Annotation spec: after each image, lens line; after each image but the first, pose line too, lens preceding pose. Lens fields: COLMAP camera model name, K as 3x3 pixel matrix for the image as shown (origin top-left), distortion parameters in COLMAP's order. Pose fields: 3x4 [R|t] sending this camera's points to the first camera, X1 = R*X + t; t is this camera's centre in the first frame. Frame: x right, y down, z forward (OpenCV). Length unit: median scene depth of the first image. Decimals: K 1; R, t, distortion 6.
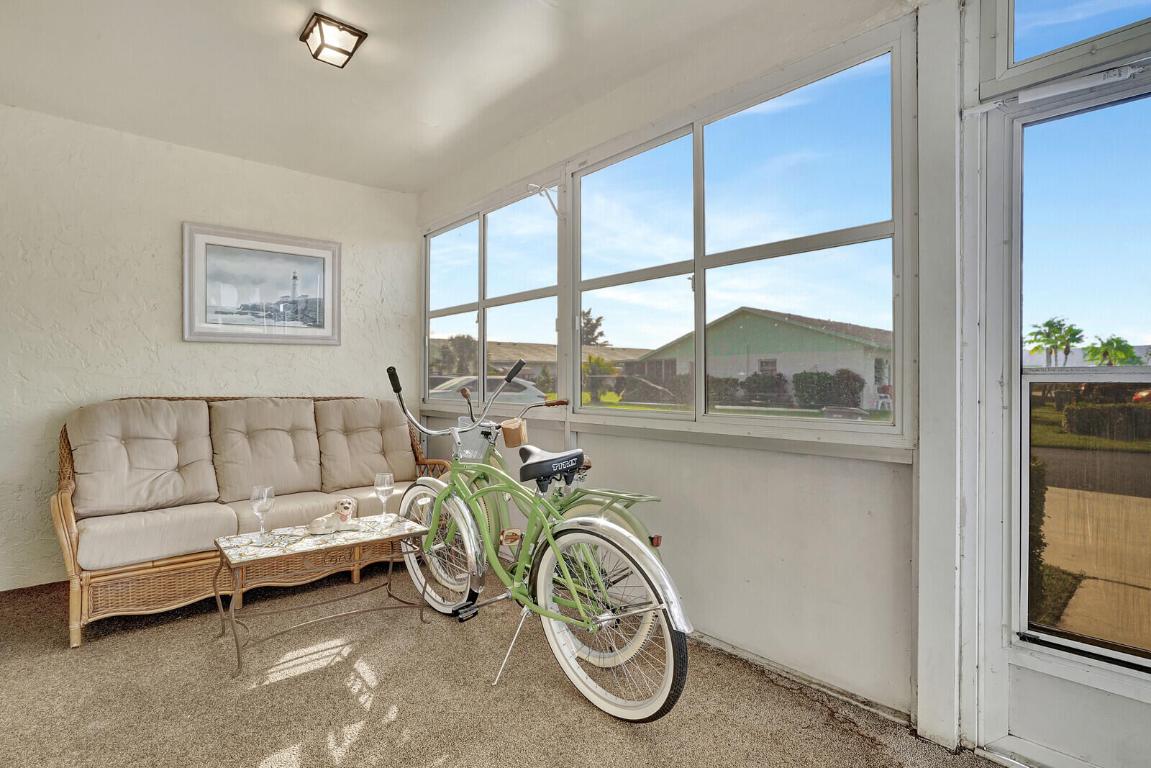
lens RADIAL K [[545.7, 0, 576.0], [0, 545.7, 384.4], [0, 0, 1]] dist [-0.022458, 0.000307]
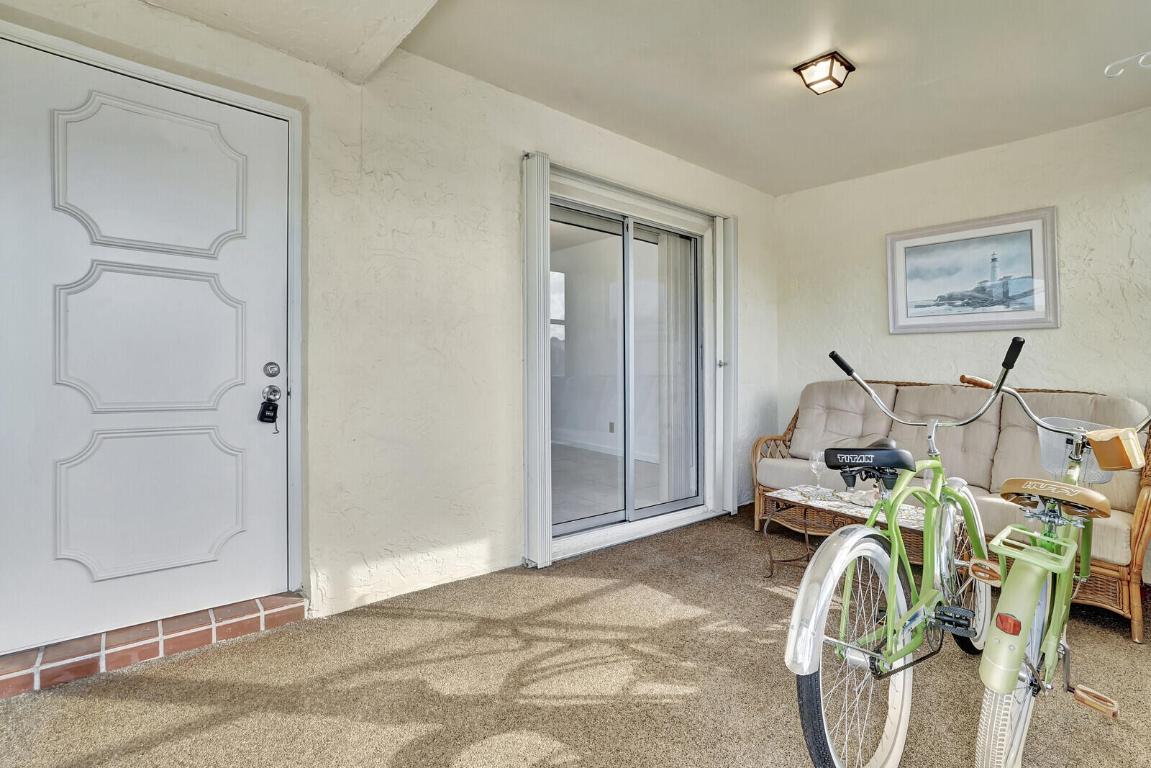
lens RADIAL K [[544.6, 0, 571.6], [0, 544.6, 366.2], [0, 0, 1]] dist [-0.003805, 0.000254]
pose [[-0.015673, 0.004138, -0.999869, 0.470311], [-0.028533, 0.999582, 0.004584, 0.004628], [0.999470, 0.028602, -0.015548, 0.308698]]
